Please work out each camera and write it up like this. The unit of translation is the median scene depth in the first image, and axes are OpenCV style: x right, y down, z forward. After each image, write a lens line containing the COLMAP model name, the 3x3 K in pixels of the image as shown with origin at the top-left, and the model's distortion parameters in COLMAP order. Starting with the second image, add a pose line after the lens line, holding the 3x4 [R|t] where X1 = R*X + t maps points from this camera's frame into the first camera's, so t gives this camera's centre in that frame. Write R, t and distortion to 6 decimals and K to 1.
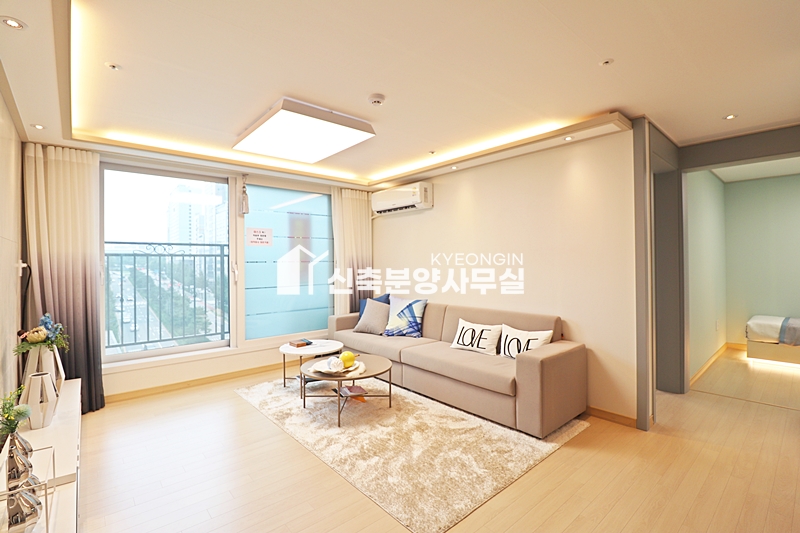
lens RADIAL K [[368.2, 0, 402.0], [0, 368.2, 261.5], [0, 0, 1]] dist [-0.012882, -0.008576]
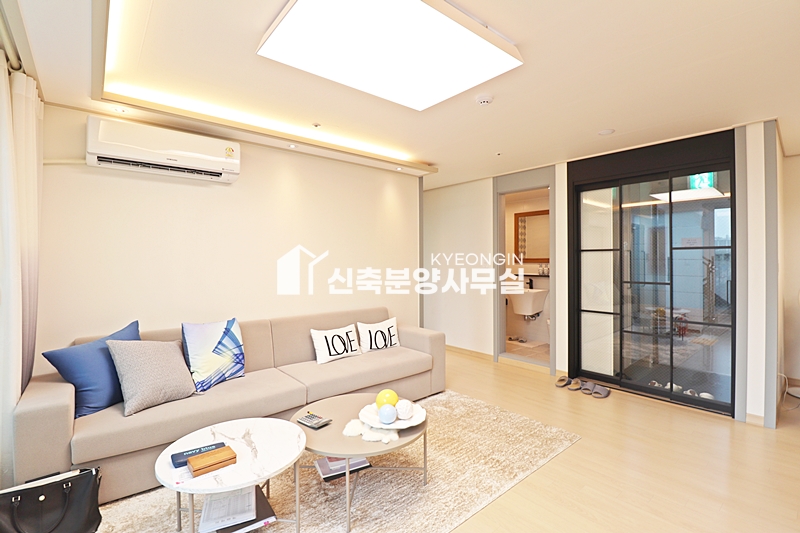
lens RADIAL K [[368.2, 0, 402.0], [0, 368.2, 261.5], [0, 0, 1]] dist [-0.012882, -0.008576]
pose [[0.017385, 0.002974, 0.999844, -0.836723], [-0.000694, 0.999995, -0.002962, 0.001421], [-0.999849, -0.000642, 0.017387, 0.945390]]
